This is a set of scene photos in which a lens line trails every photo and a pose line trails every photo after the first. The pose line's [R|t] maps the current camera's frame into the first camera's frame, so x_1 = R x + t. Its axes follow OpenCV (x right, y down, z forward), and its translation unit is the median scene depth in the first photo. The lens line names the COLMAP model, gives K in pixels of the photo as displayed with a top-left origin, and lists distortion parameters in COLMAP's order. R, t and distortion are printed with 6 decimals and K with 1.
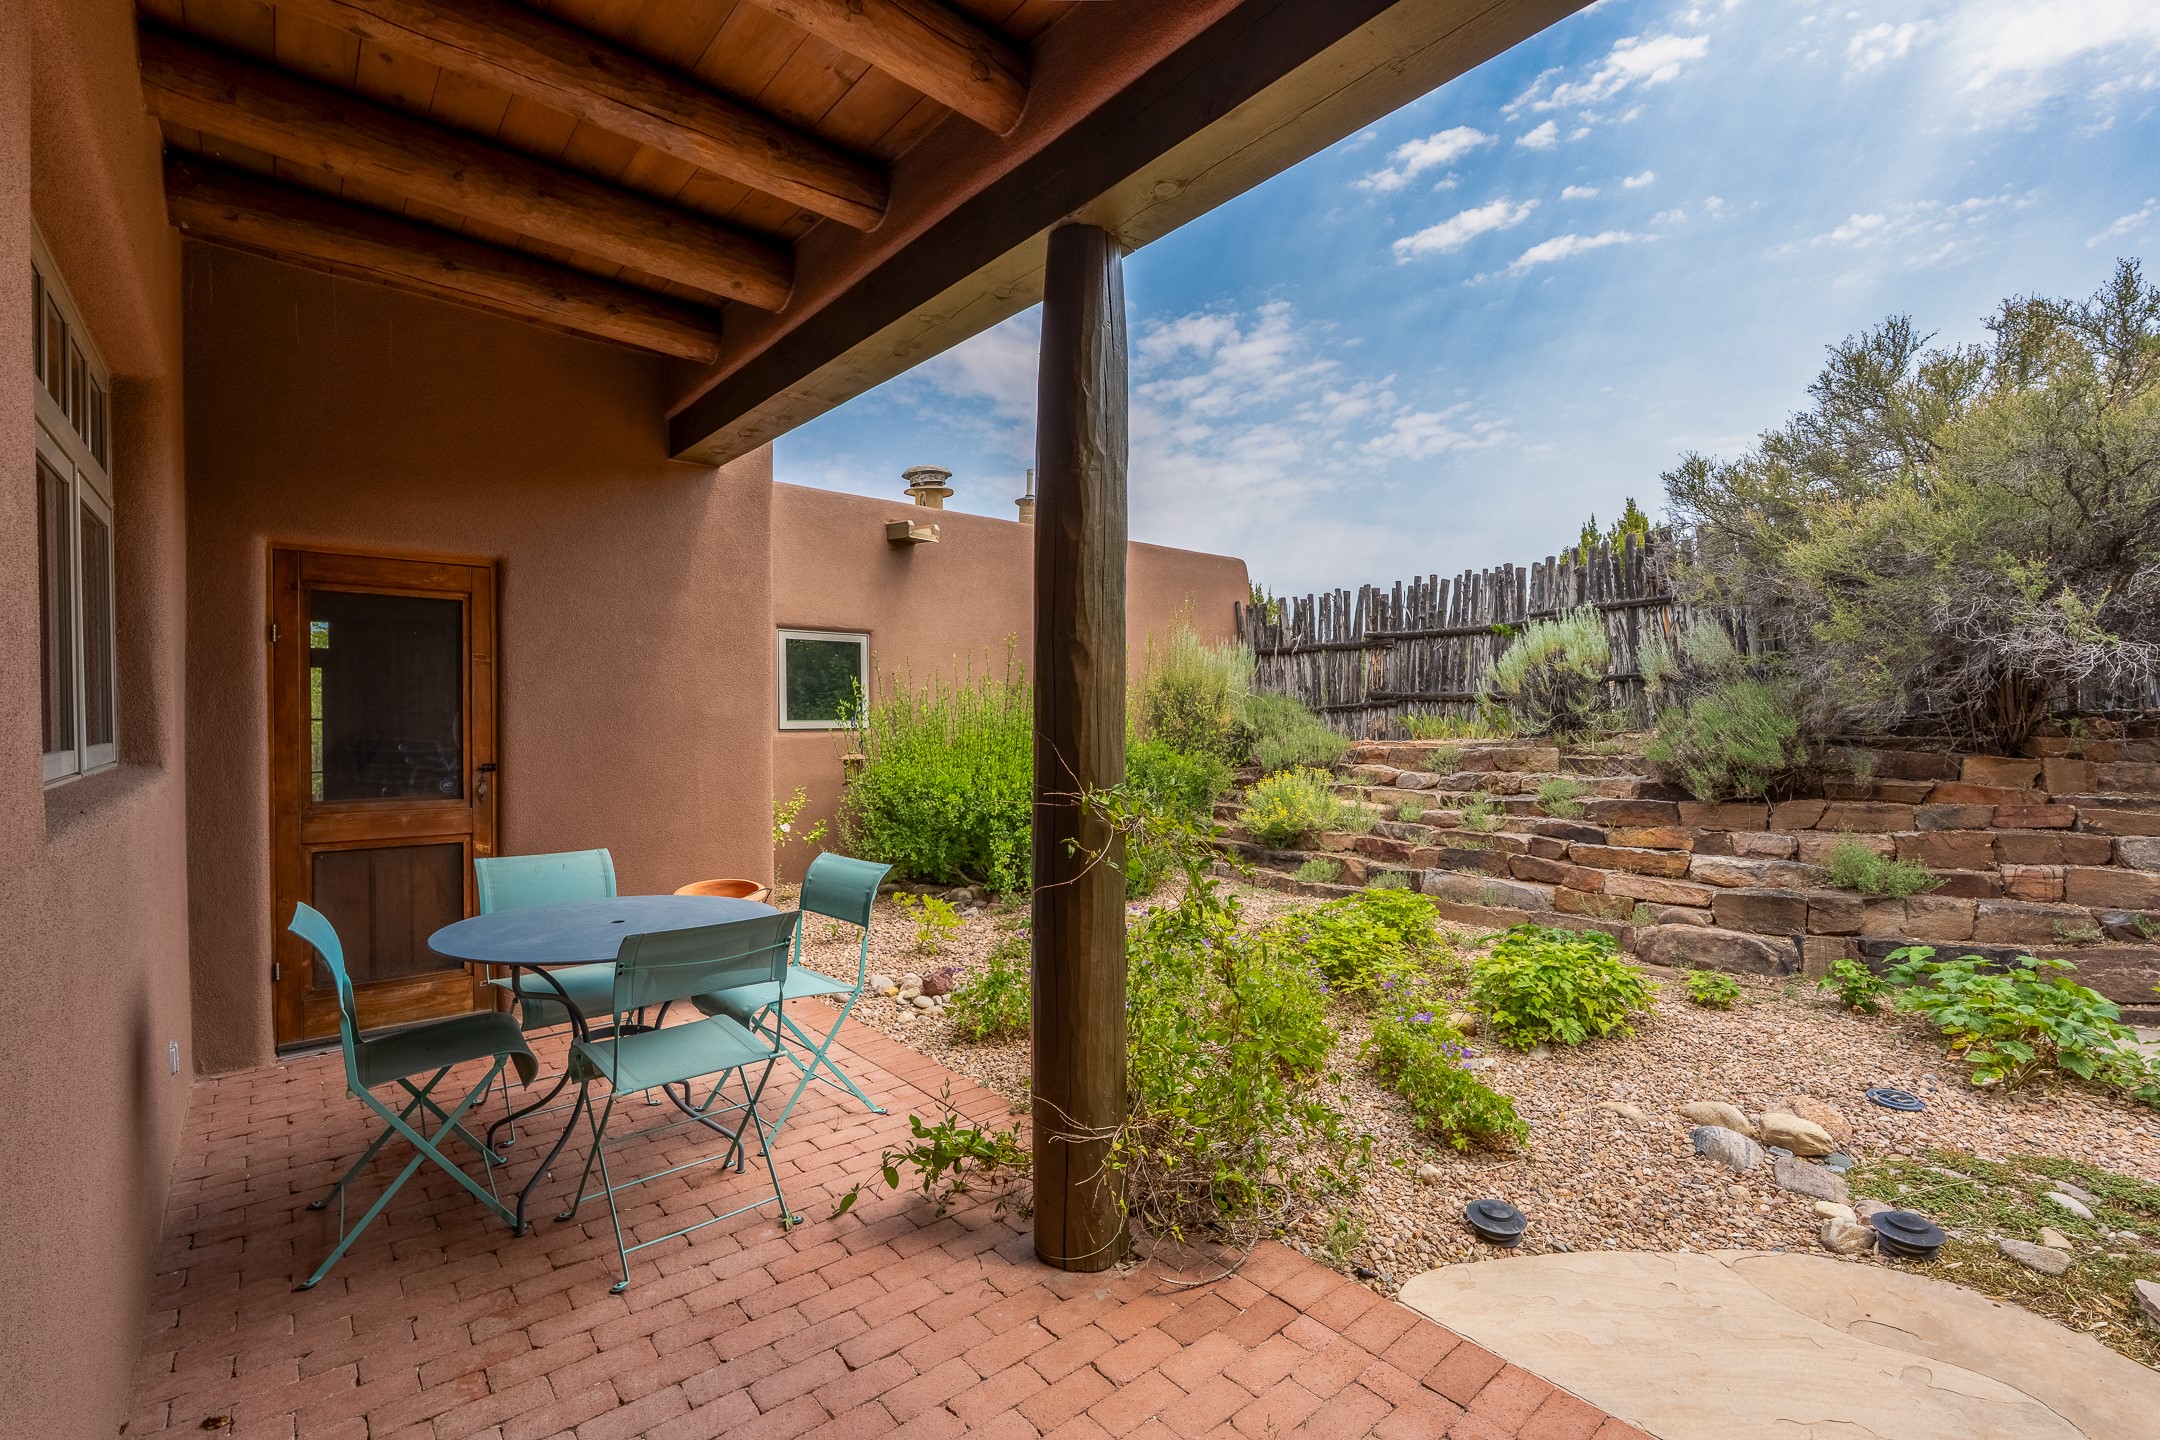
lens RADIAL K [[952.6, 0, 1089.0], [0, 952.6, 736.4], [0, 0, 1]] dist [-0.007673, 0.003111]
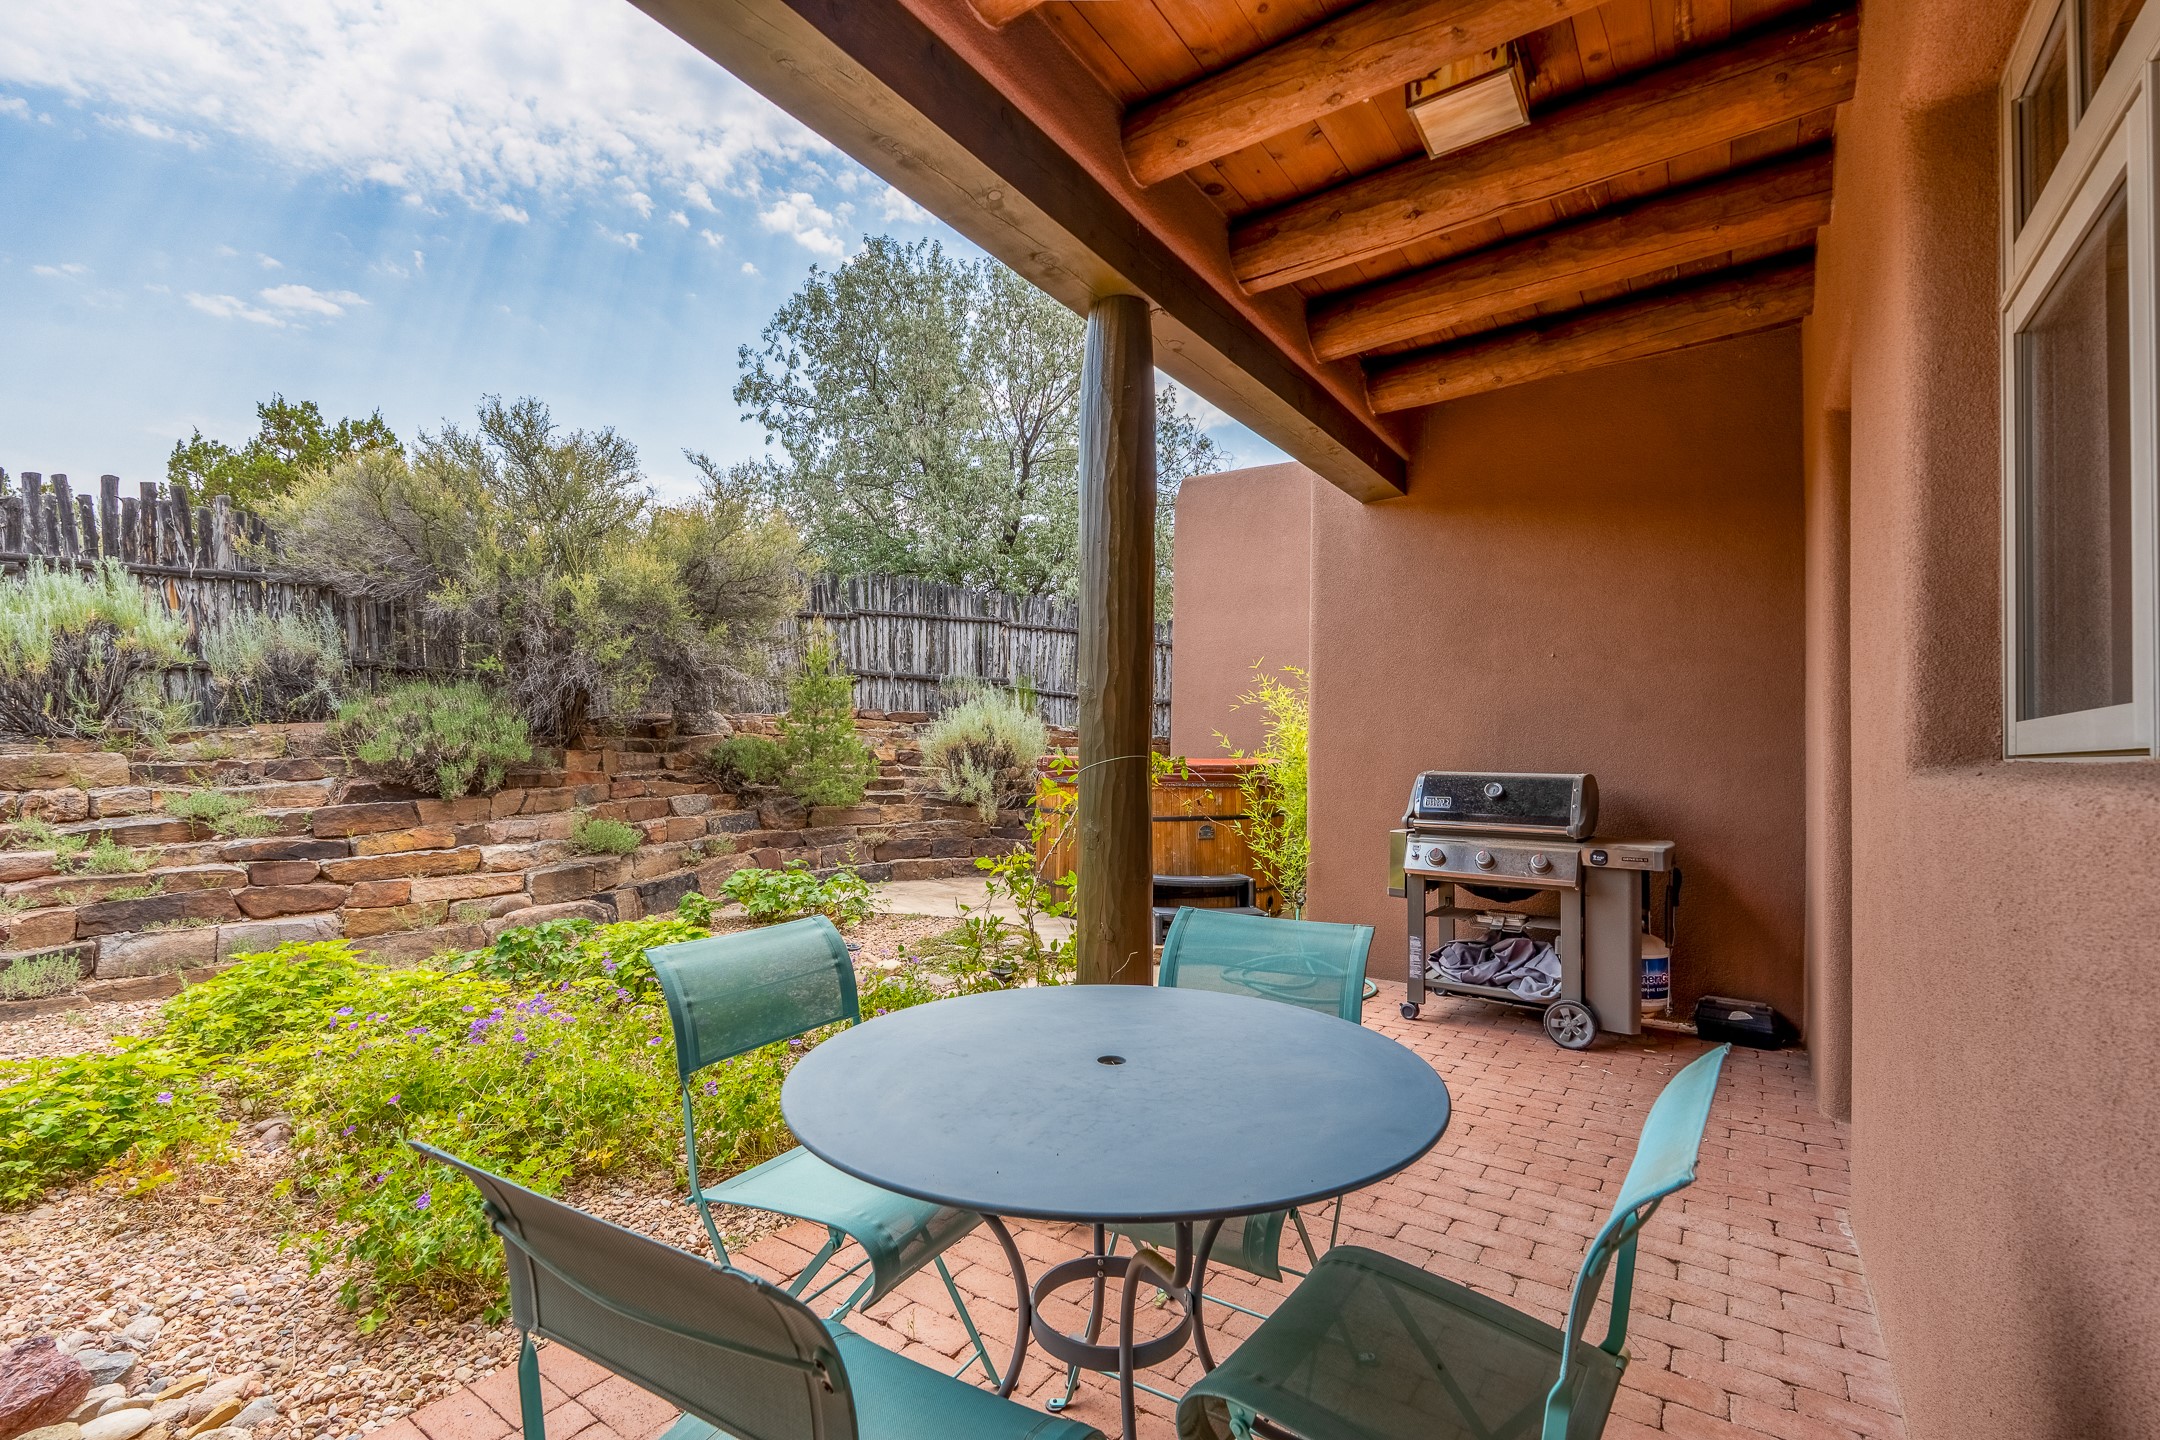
lens RADIAL K [[952.6, 0, 1086.3], [0, 952.6, 722.7], [0, 0, 1]] dist [-0.007673, 0.003111]
pose [[-0.255037, 0.016263, 0.966794, -0.542165], [0.008038, 0.999860, -0.014699, 0.008114], [-0.966898, 0.004023, -0.255132, 0.616760]]
